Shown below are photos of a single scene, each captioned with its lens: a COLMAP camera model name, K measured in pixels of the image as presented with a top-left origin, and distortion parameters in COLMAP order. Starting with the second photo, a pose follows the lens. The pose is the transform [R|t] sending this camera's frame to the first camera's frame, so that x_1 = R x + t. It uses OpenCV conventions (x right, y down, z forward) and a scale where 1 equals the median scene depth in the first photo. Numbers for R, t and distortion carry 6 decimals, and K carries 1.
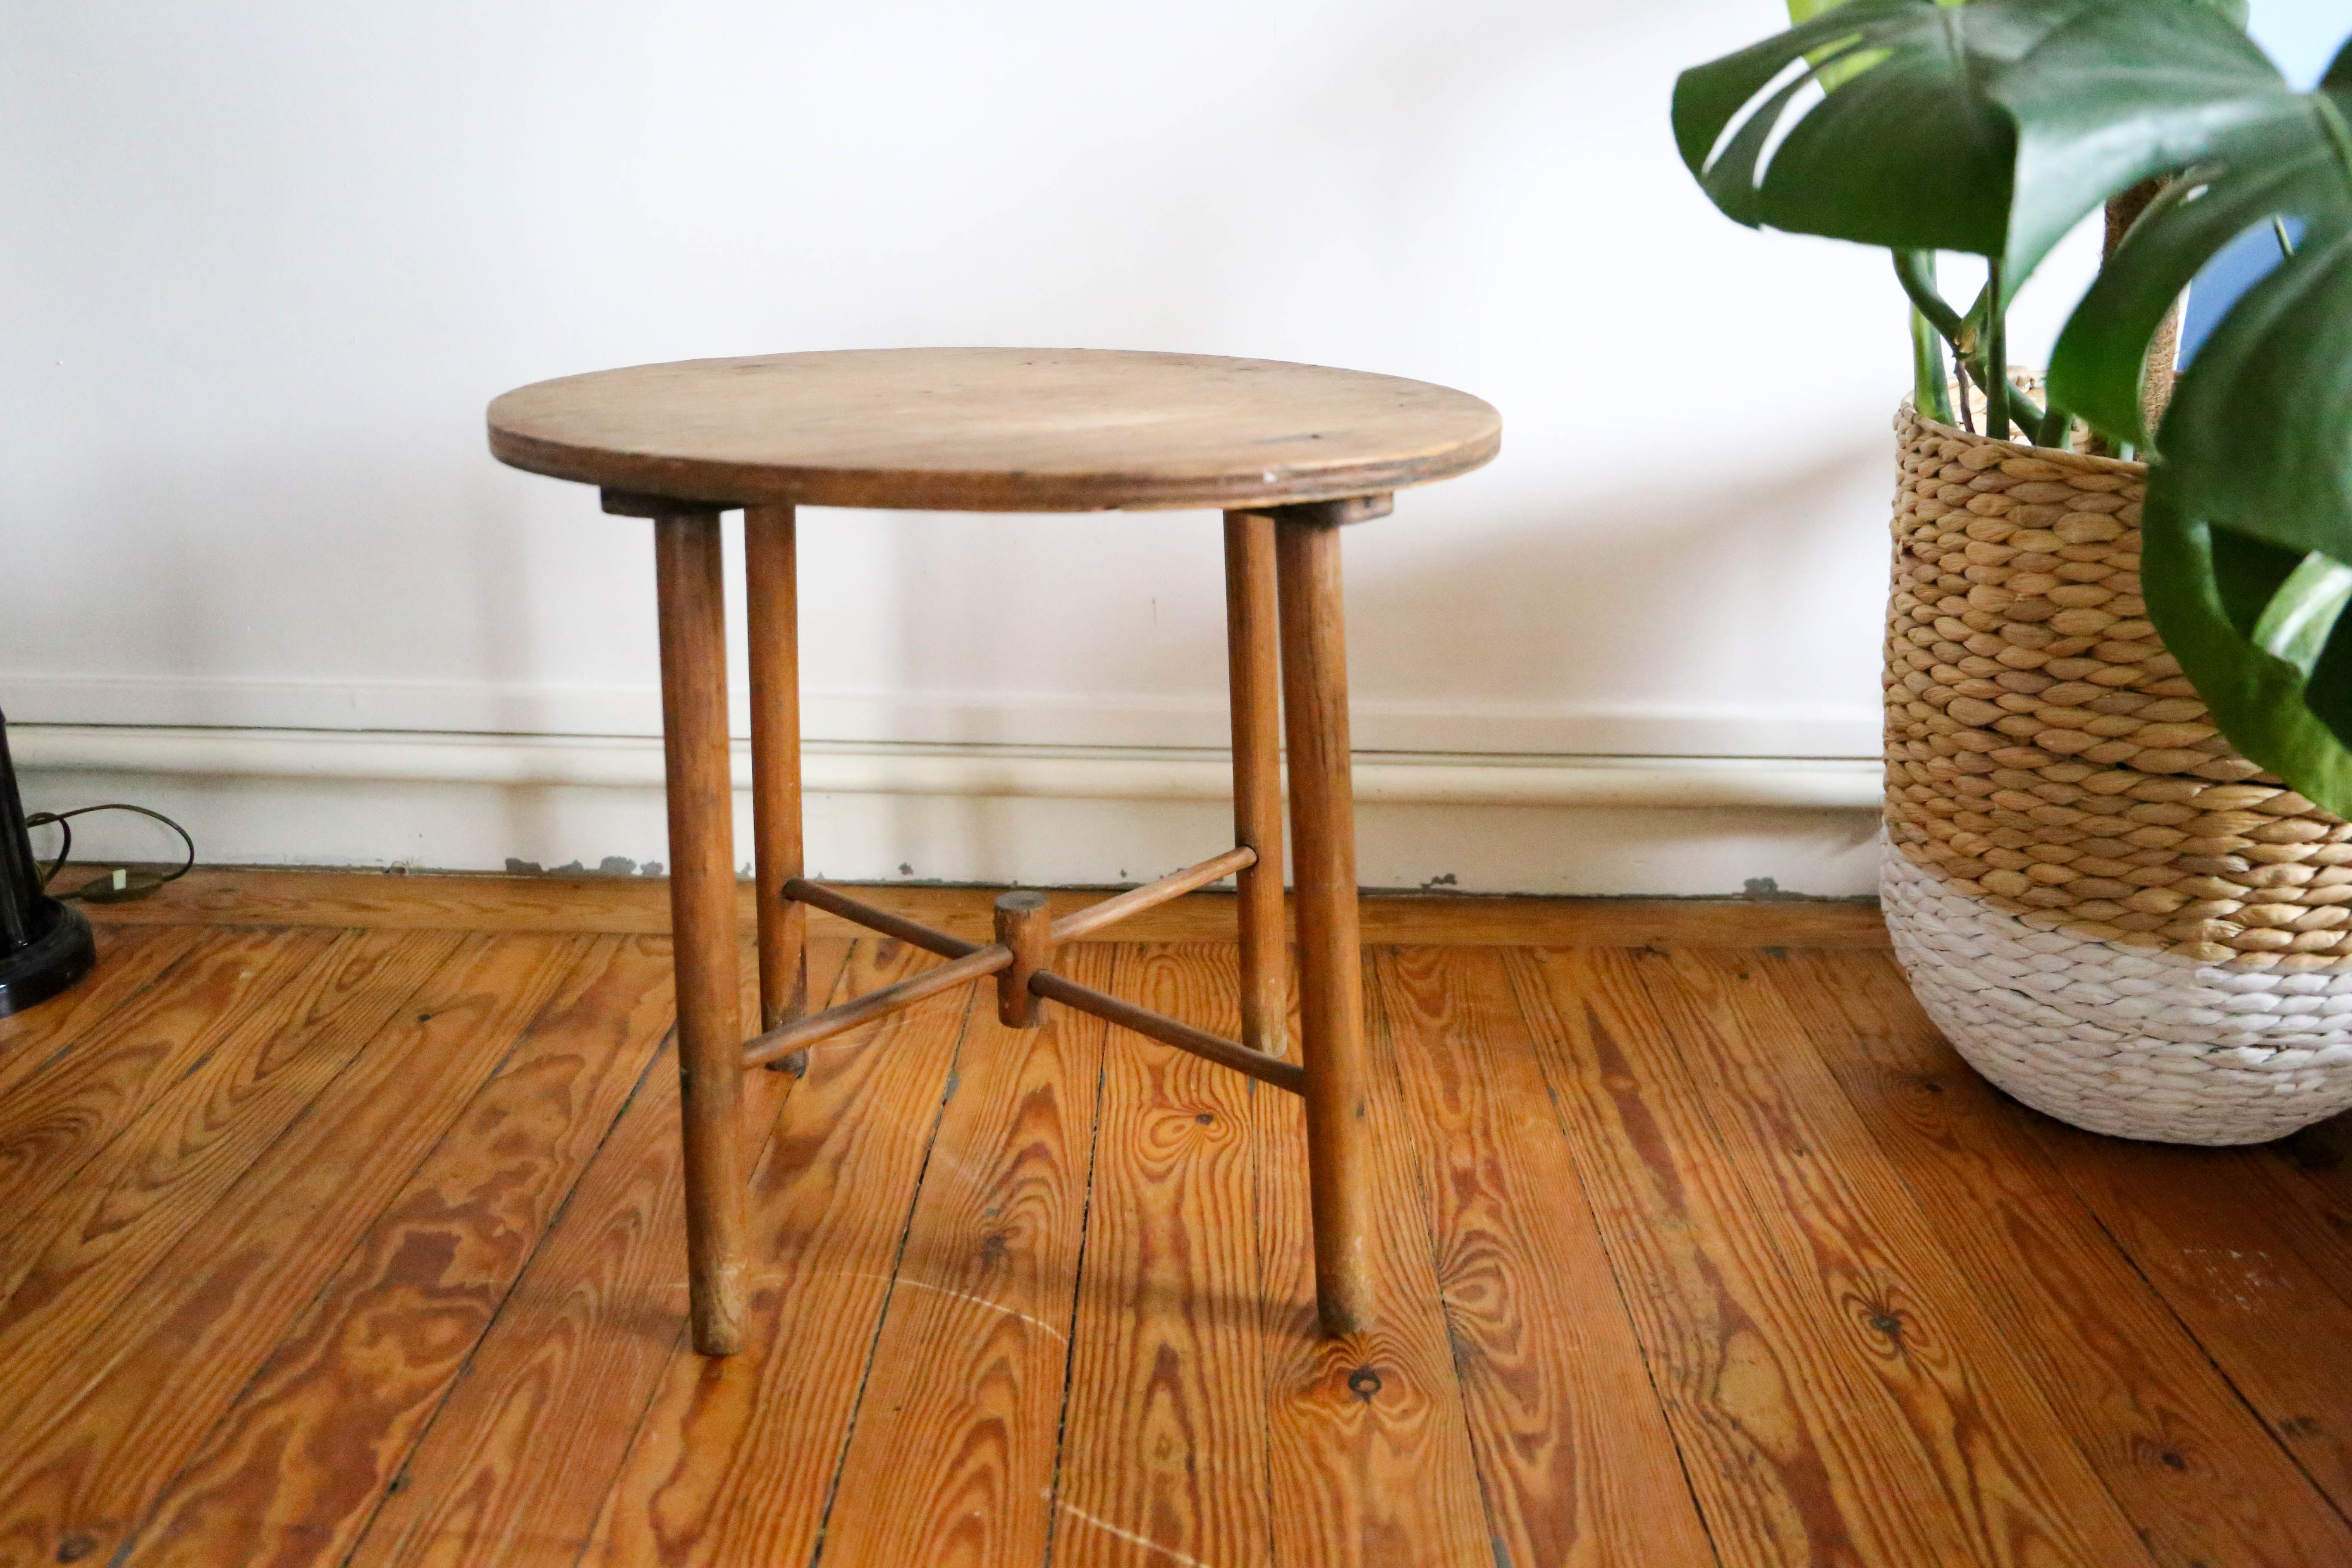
lens RADIAL K [[1959.5, 0, 1176.0], [0, 1959.5, 784.0], [0, 0, 1]] dist [-0.073727, 0.096389]
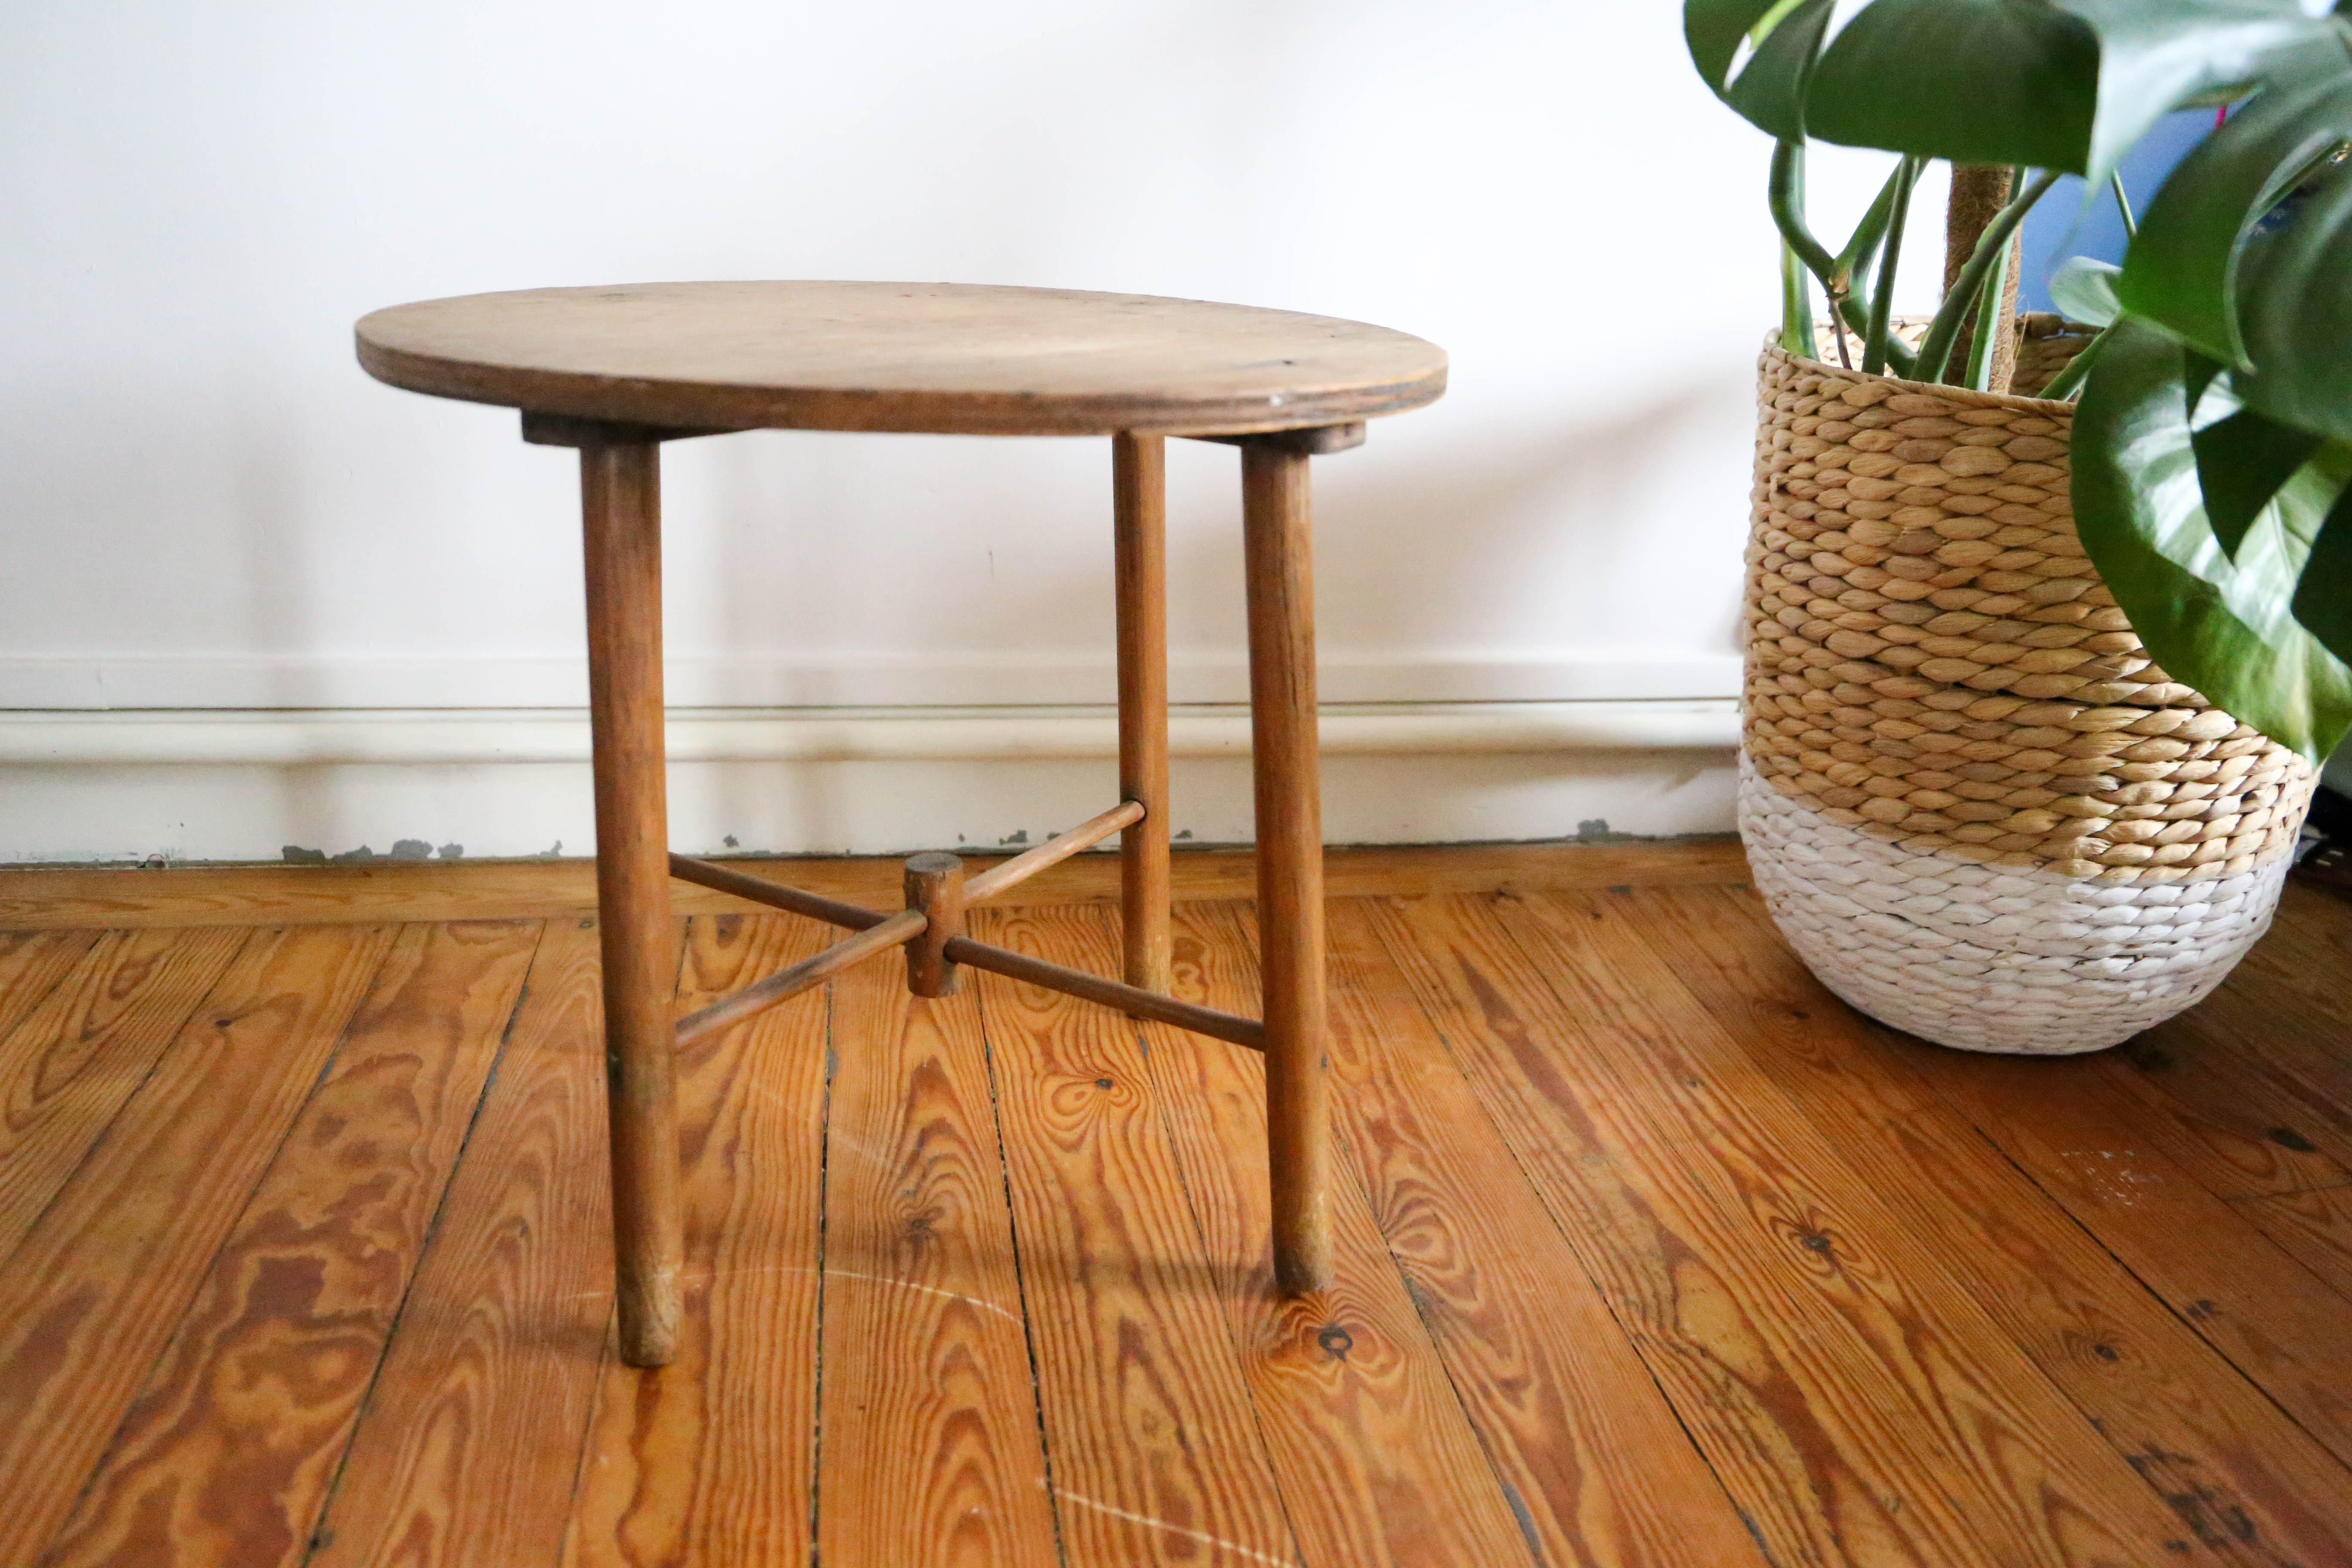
lens RADIAL K [[1959.5, 0, 1176.0], [0, 1959.5, 784.0], [0, 0, 1]] dist [-0.073727, 0.096389]
pose [[0.984735, -0.031560, 0.171178, -0.123214], [0.029273, 0.999445, 0.015870, 0.010006], [-0.171584, -0.010617, 0.985112, 0.049598]]
